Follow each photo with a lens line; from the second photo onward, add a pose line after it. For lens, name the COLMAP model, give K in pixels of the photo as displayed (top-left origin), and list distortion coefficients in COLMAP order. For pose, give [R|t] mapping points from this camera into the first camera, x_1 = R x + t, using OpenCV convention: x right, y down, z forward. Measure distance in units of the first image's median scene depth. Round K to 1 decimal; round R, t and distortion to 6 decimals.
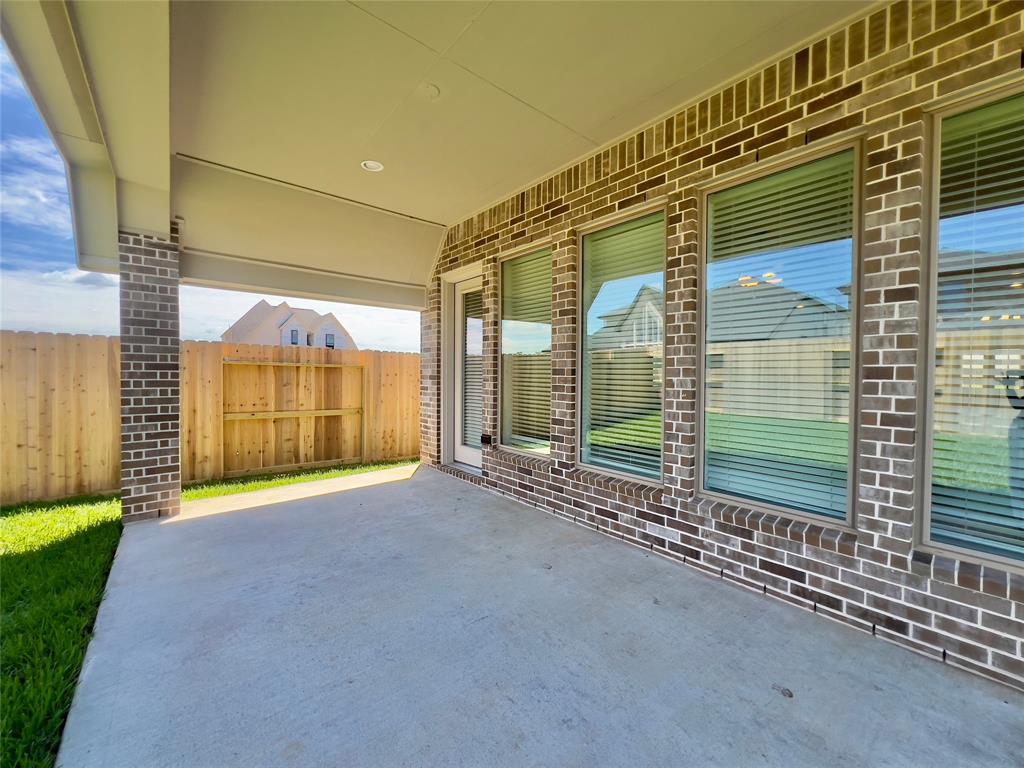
lens RADIAL K [[409.4, 0, 512.5], [0, 409.4, 380.8], [0, 0, 1]] dist [0.000790, -0.000066]
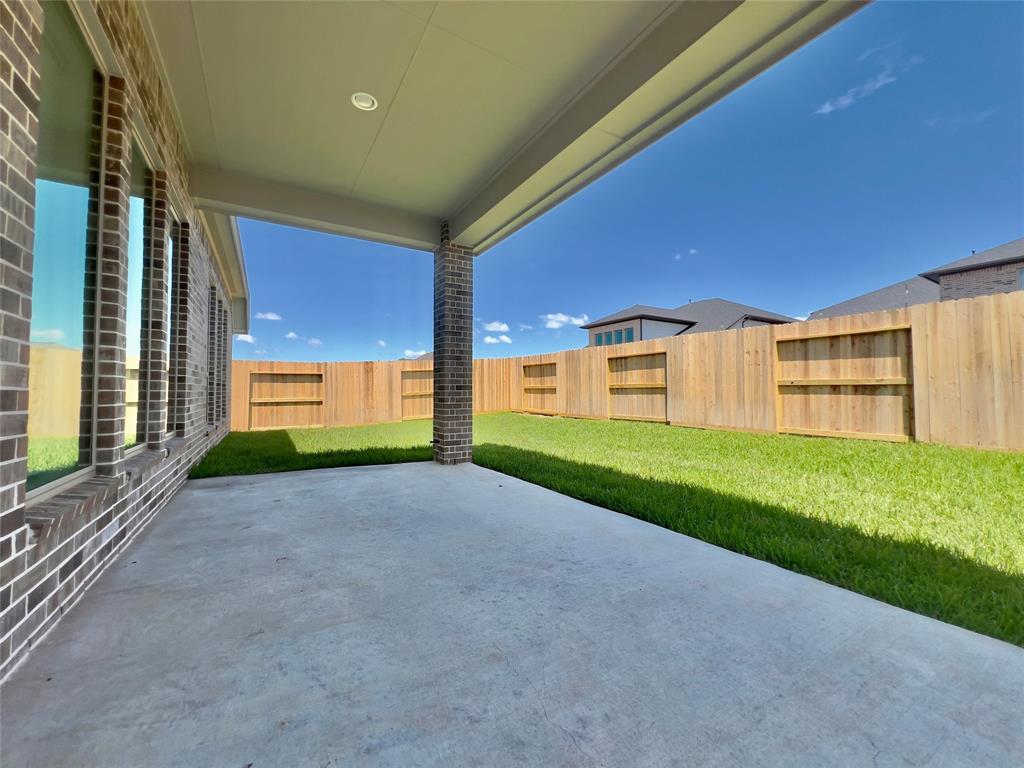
lens RADIAL K [[409.3, 0, 511.5], [0, 409.3, 382.1], [0, 0, 1]] dist [-0.000865, 0.001521]
pose [[-0.988507, -0.005030, 0.151090, -0.451604], [-0.006626, 0.999927, -0.010062, 0.115324], [-0.151028, -0.010948, -0.988469, 1.659415]]
